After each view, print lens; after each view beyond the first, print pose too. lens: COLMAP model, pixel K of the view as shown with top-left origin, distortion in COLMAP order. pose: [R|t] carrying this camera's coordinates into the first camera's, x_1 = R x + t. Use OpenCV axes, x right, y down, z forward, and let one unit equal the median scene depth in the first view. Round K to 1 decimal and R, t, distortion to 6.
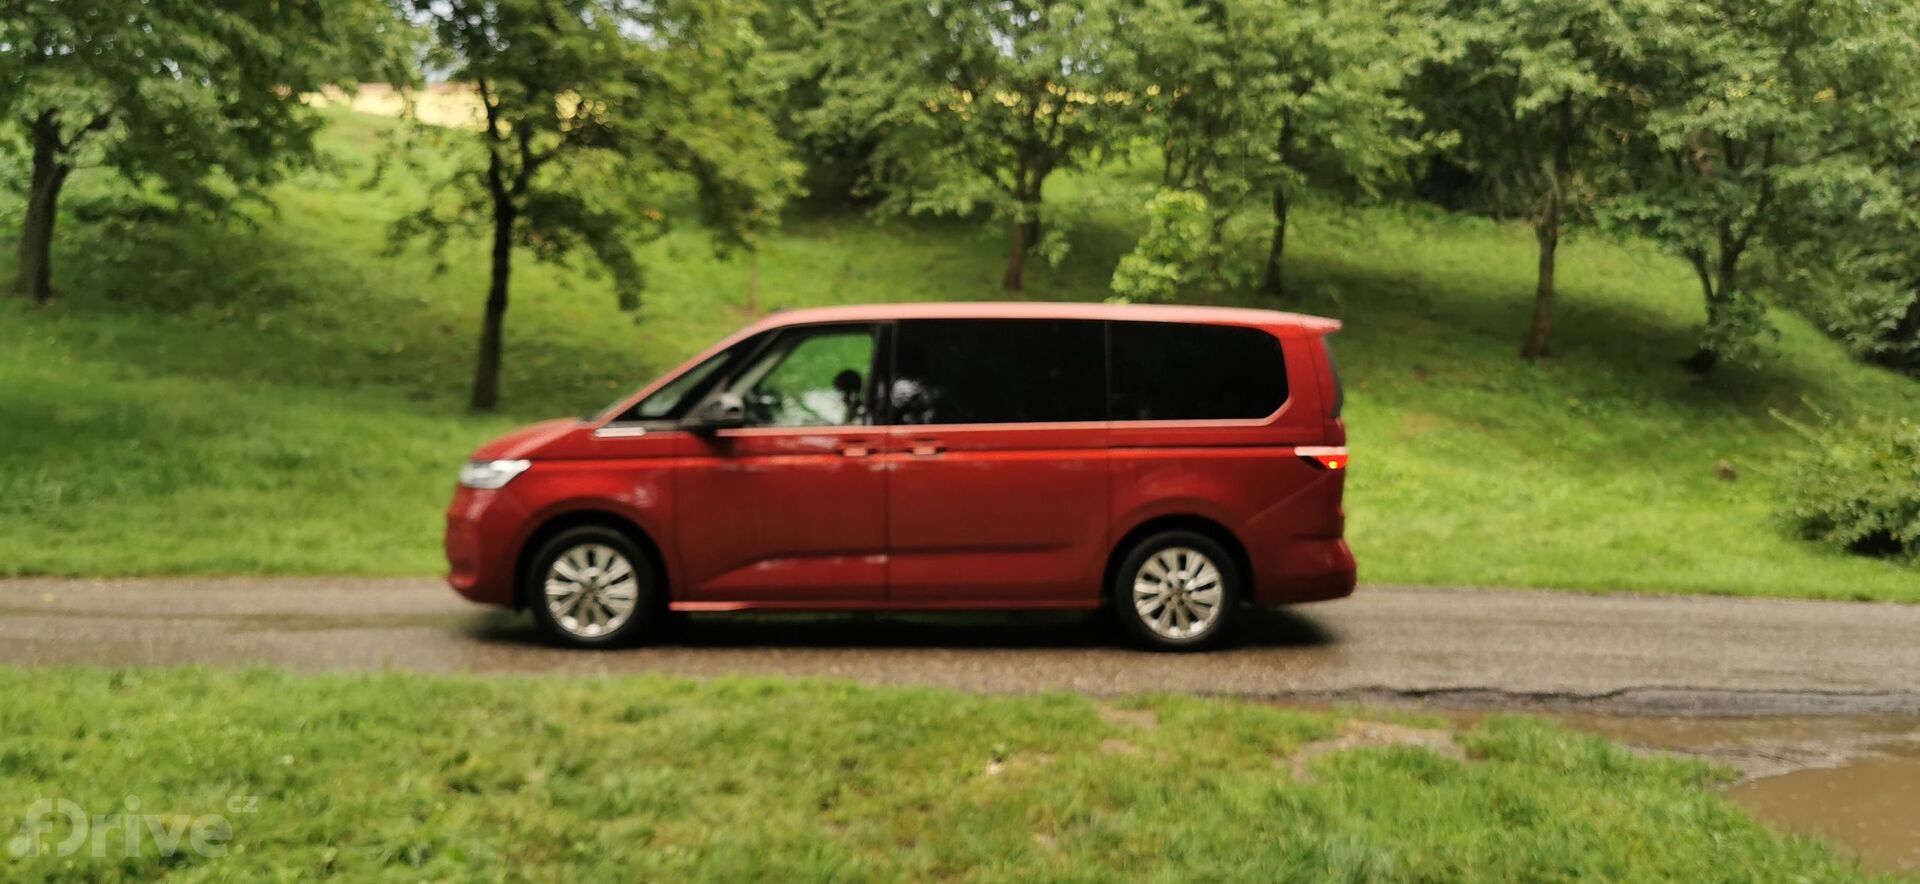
lens RADIAL K [[1348.6, 0, 947.7], [0, 1348.6, 424.9], [0, 0, 1]] dist [0.036412, -0.024040]
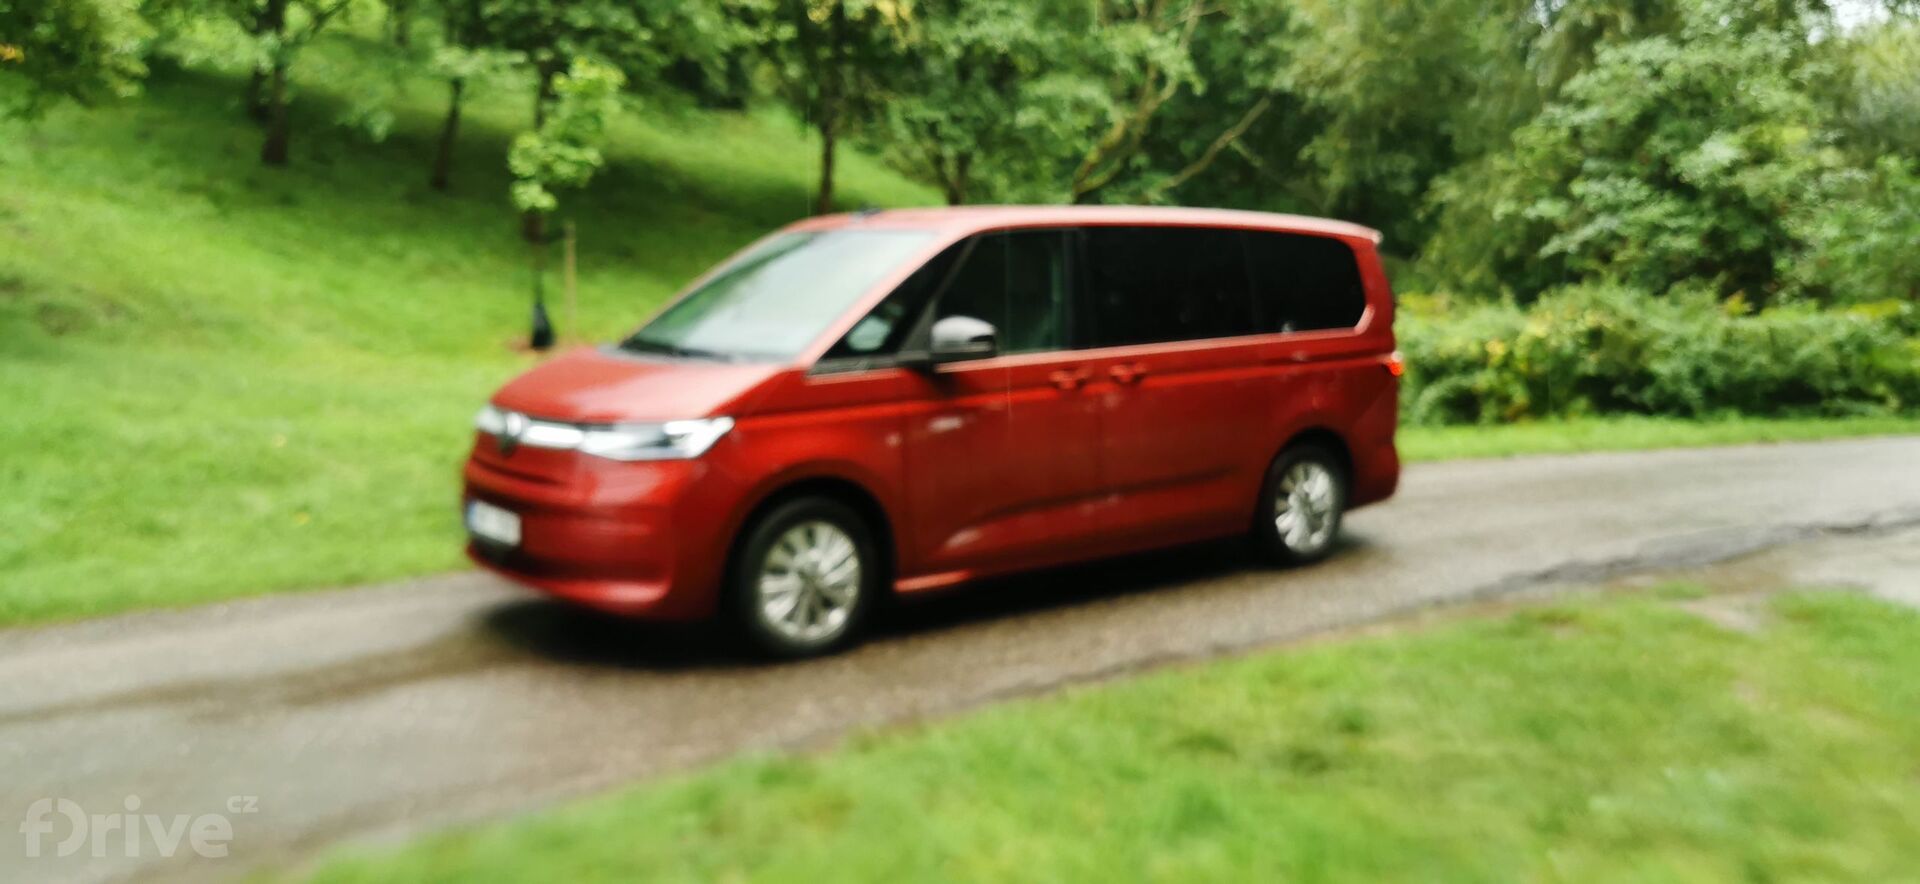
lens RADIAL K [[1348.6, 0, 959.2], [0, 1348.6, 455.7], [0, 0, 1]] dist [0.036412, -0.024040]
pose [[0.838670, -0.078996, 0.538880, -0.580200], [0.020940, 0.993371, 0.113031, -0.032471], [-0.544237, -0.083512, 0.834765, 0.306876]]
